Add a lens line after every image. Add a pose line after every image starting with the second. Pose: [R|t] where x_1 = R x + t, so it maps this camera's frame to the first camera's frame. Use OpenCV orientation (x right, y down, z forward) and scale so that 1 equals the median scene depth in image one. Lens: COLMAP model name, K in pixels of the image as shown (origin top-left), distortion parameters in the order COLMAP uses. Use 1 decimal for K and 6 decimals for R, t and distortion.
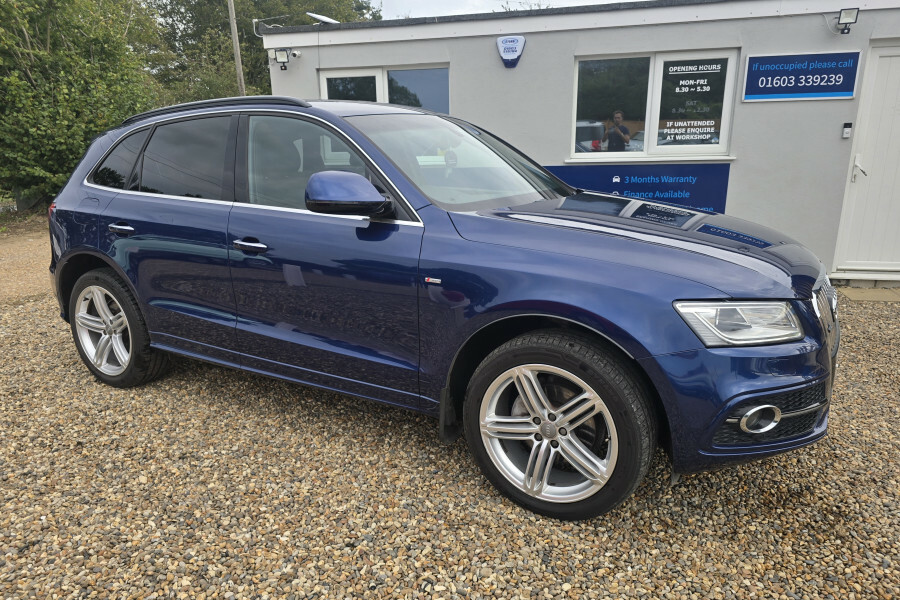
lens RADIAL K [[617.6, 0, 448.6], [0, 617.6, 310.8], [0, 0, 1]] dist [0.044747, -0.030864]
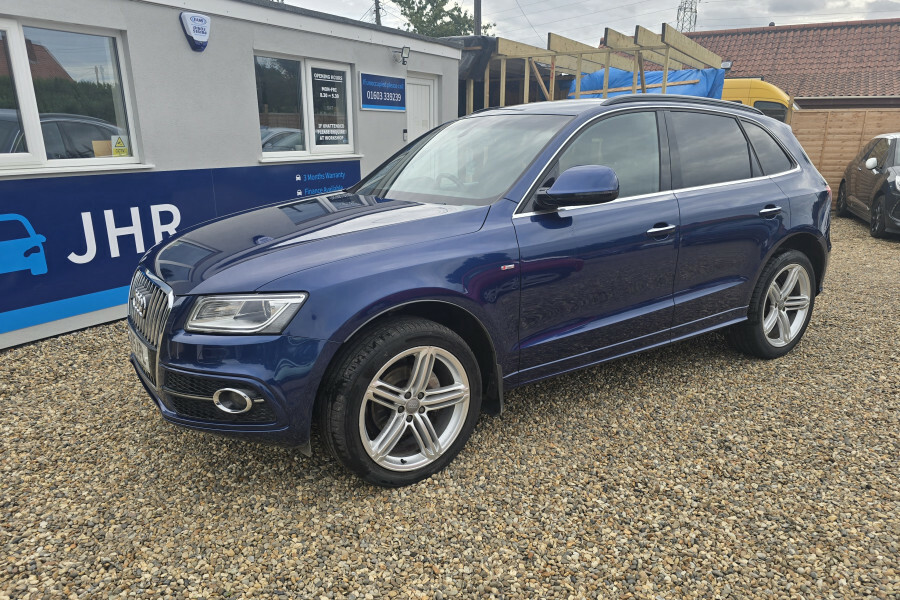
lens RADIAL K [[617.6, 0, 431.8], [0, 617.6, 316.3], [0, 0, 1]] dist [0.044747, -0.030864]
pose [[0.318713, -0.255082, 0.912883, -0.687377], [0.250281, 0.951574, 0.178513, -0.128817], [-0.914211, 0.171582, 0.367121, 0.486343]]
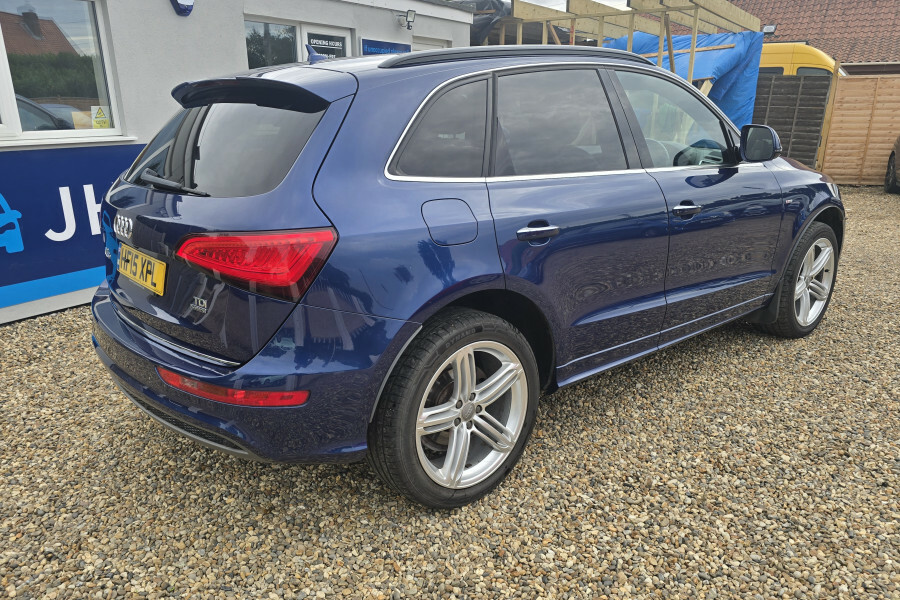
lens RADIAL K [[649.5, 0, 430.9], [0, 649.5, 313.9], [0, 0, 1]] dist [0.050029, -0.038319]
pose [[0.352265, -0.271163, 0.895757, -0.666831], [0.253473, 0.948978, 0.187594, -0.114517], [-0.900922, 0.160967, 0.403024, 0.462627]]
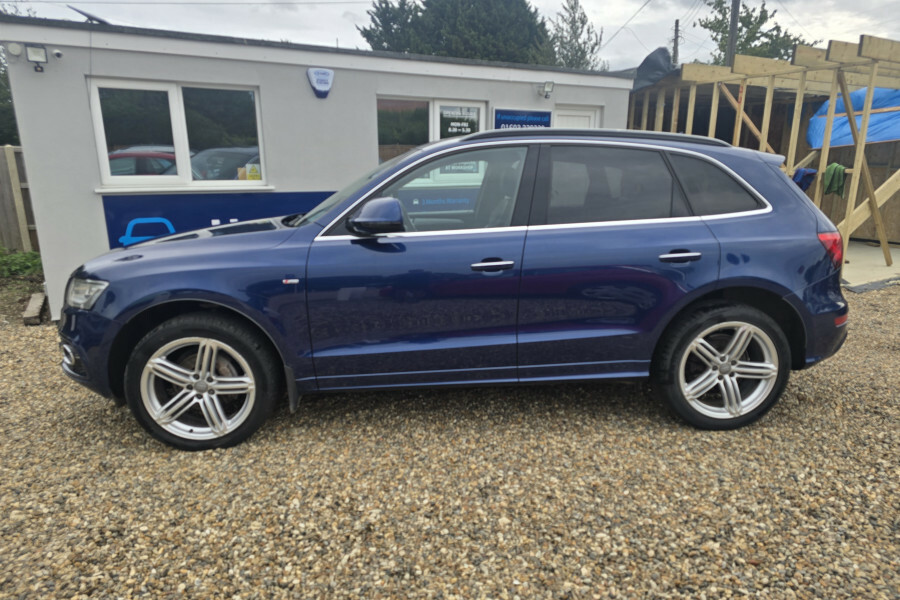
lens RADIAL K [[584.4, 0, 448.4], [0, 584.4, 312.2], [0, 0, 1]] dist [0.056021, -0.030594]
pose [[0.727681, -0.155389, 0.668083, -0.487843], [0.170680, 0.984386, 0.043050, -0.044102], [-0.664341, 0.082702, 0.742840, 0.155030]]
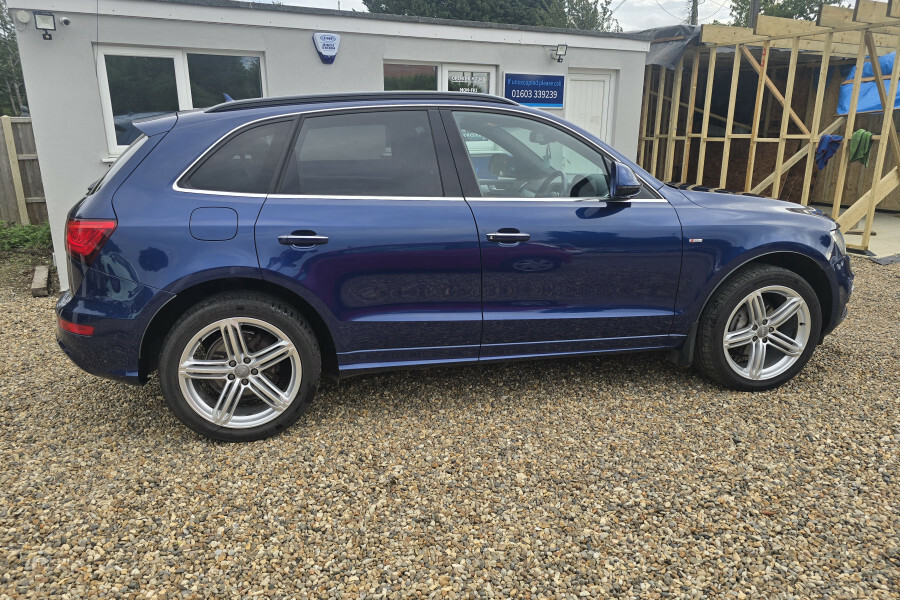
lens RADIAL K [[617.6, 0, 437.7], [0, 617.6, 306.5], [0, 0, 1]] dist [0.044747, -0.030864]
pose [[0.740646, -0.171066, 0.649754, -0.521053], [0.171299, 0.983165, 0.063585, -0.035371], [-0.649693, 0.064208, 0.757480, 0.141839]]
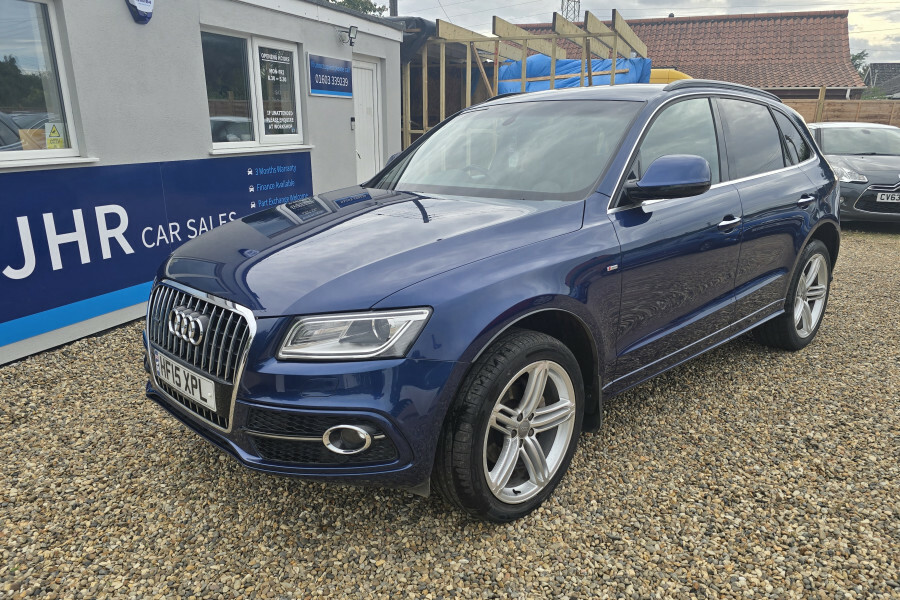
lens RADIAL K [[649.5, 0, 432.4], [0, 649.5, 322.4], [0, 0, 1]] dist [0.050029, -0.038319]
pose [[0.153173, -0.275481, 0.949025, -0.687005], [0.261092, 0.937513, 0.229999, -0.164566], [-0.953084, 0.212553, 0.215528, 0.619670]]
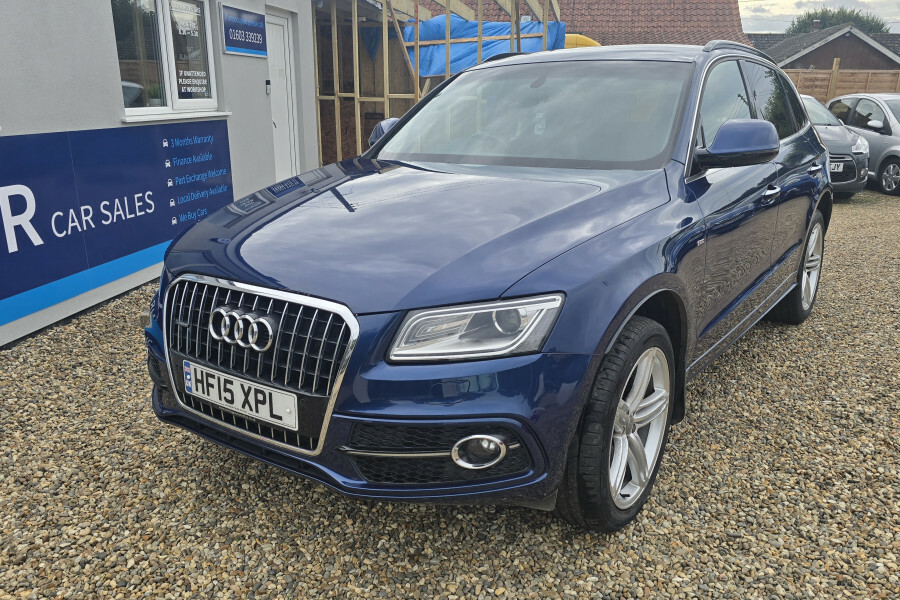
lens RADIAL K [[719.2, 0, 431.2], [0, 719.2, 312.9], [0, 0, 1]] dist [0.046836, -0.033669]
pose [[-0.028893, -0.280580, 0.959396, -0.678330], [0.260004, 0.924649, 0.278248, -0.192572], [-0.965175, 0.257486, 0.046236, 0.737049]]
